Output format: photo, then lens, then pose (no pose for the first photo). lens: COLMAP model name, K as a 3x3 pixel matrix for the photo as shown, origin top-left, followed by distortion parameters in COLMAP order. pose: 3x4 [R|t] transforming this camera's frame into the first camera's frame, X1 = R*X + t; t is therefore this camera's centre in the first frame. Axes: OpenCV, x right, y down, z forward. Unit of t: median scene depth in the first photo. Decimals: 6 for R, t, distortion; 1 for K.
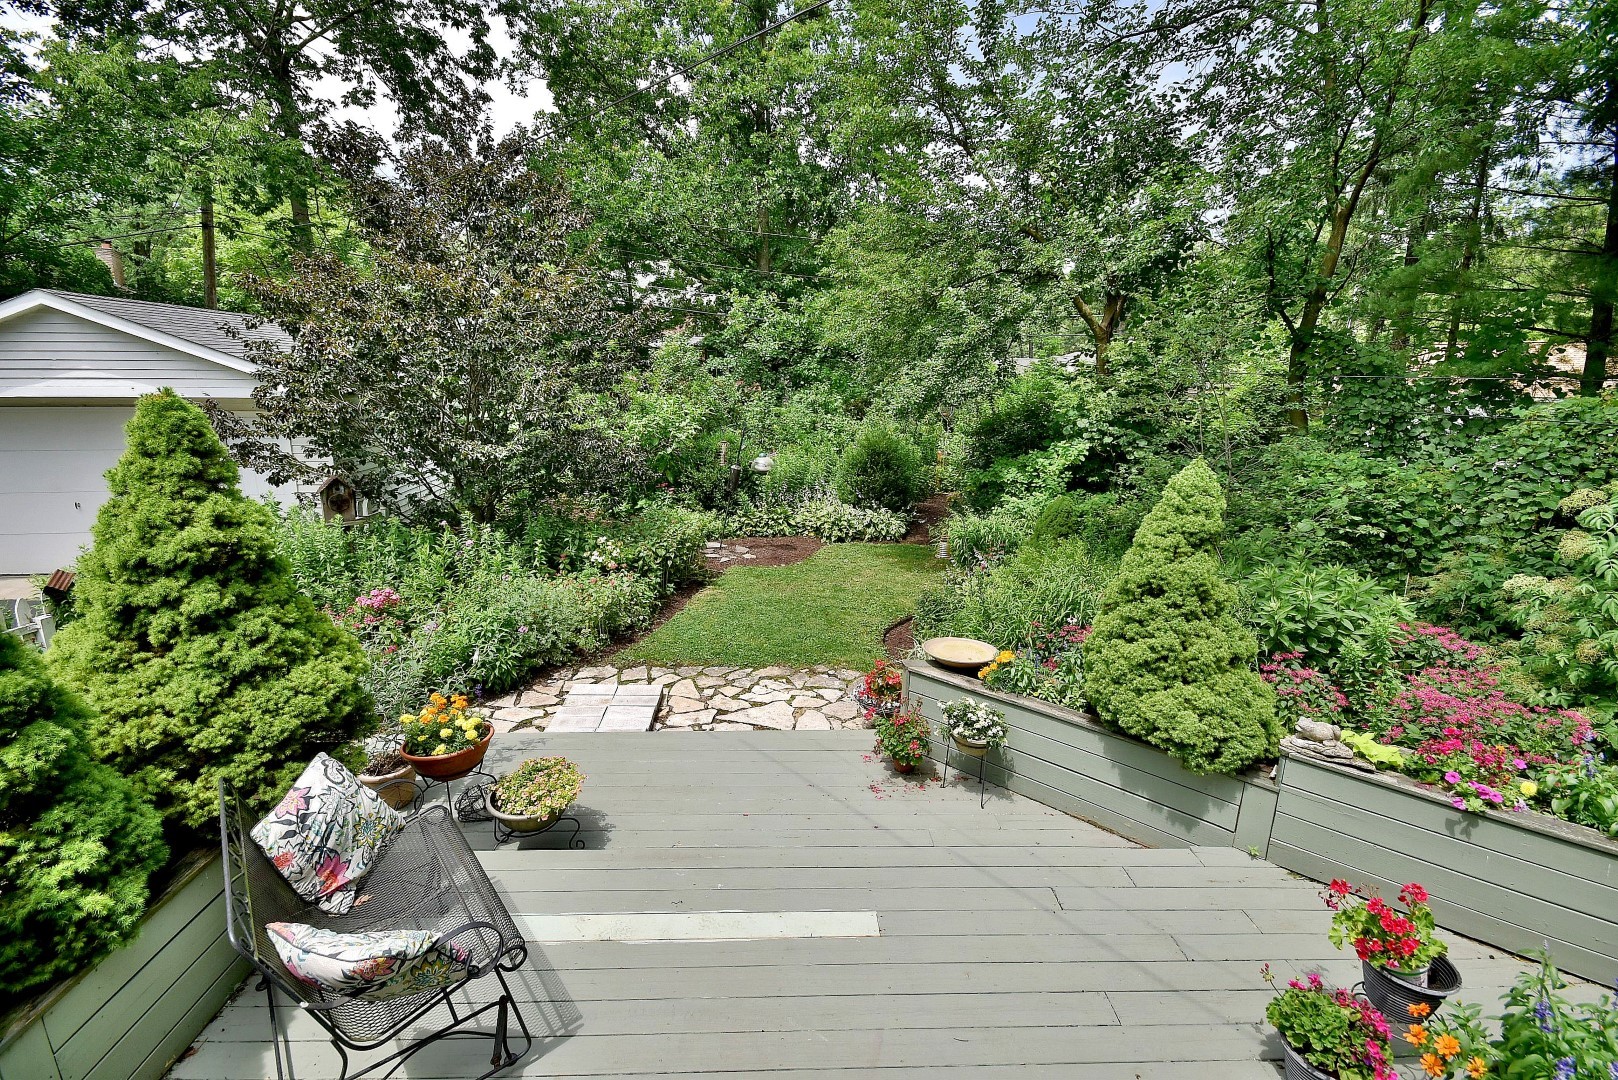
lens RADIAL K [[706.1, 0, 809.0], [0, 706.1, 540.0], [0, 0, 1]] dist [-0.000265, 0.000061]
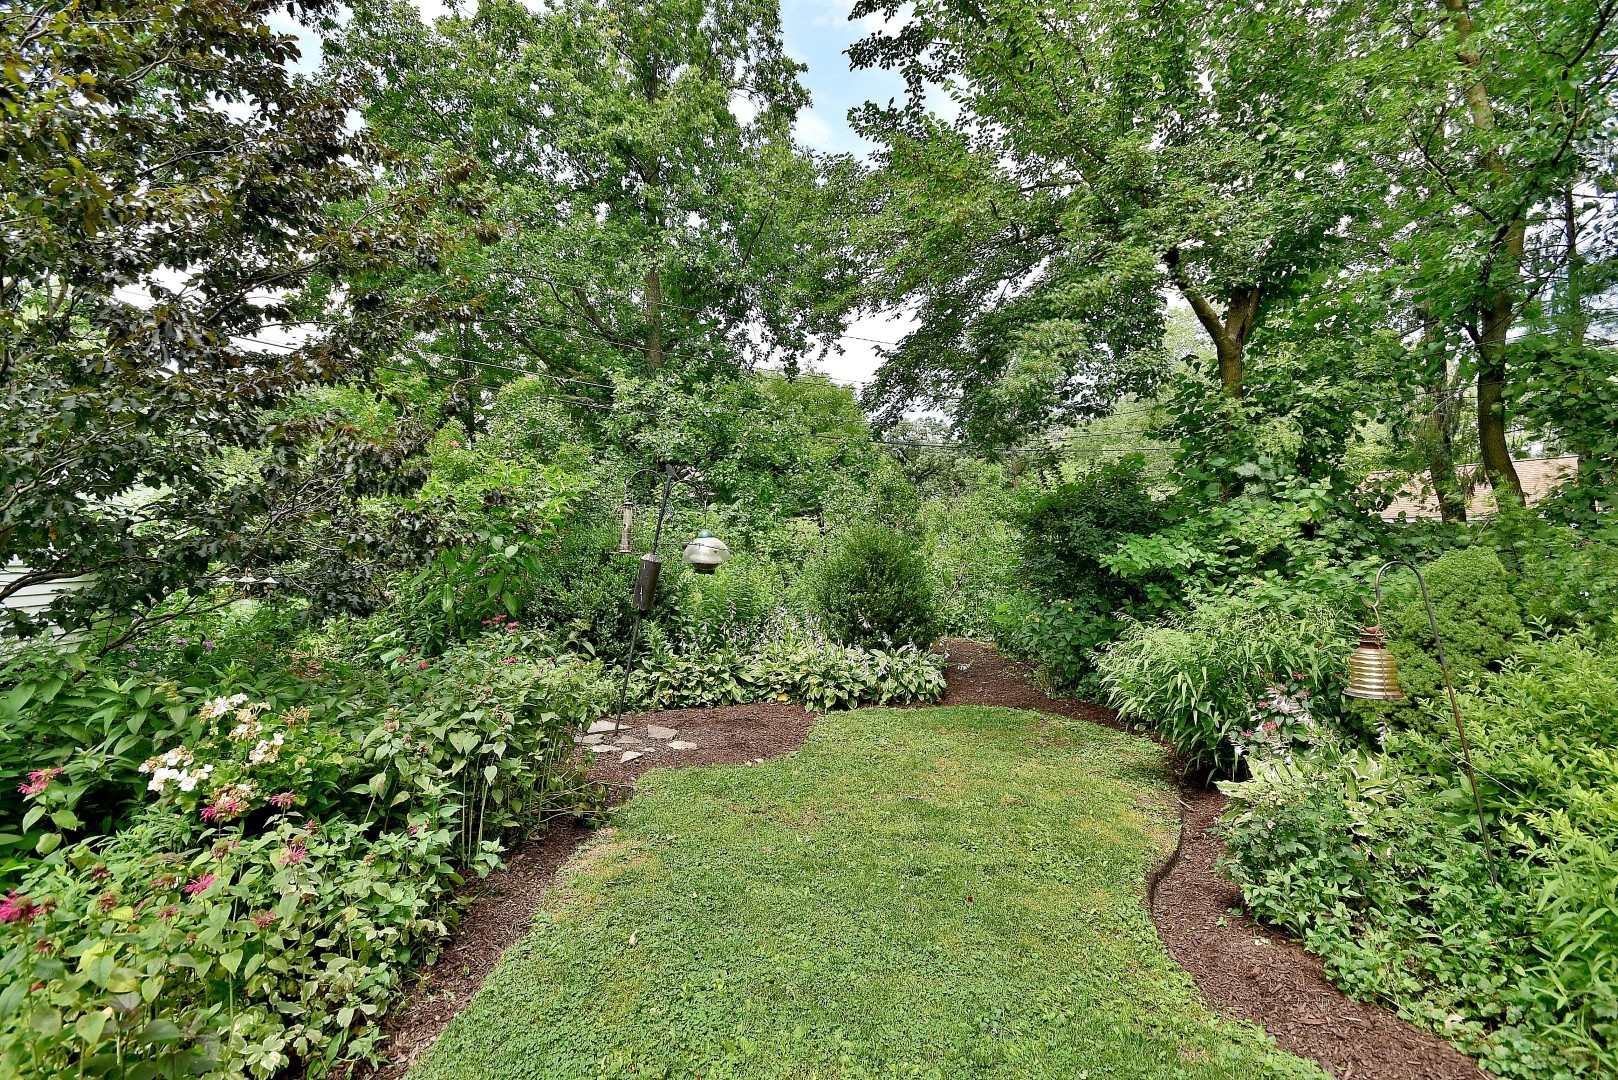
lens RADIAL K [[754.3, 0, 809.0], [0, 754.3, 540.0], [0, 0, 1]] dist [0.000882, 0.000362]
pose [[0.985121, -0.016159, 0.171099, -0.074735], [0.057115, 0.969766, -0.237259, 0.012782], [-0.162092, 0.243501, 0.956260, 0.420240]]
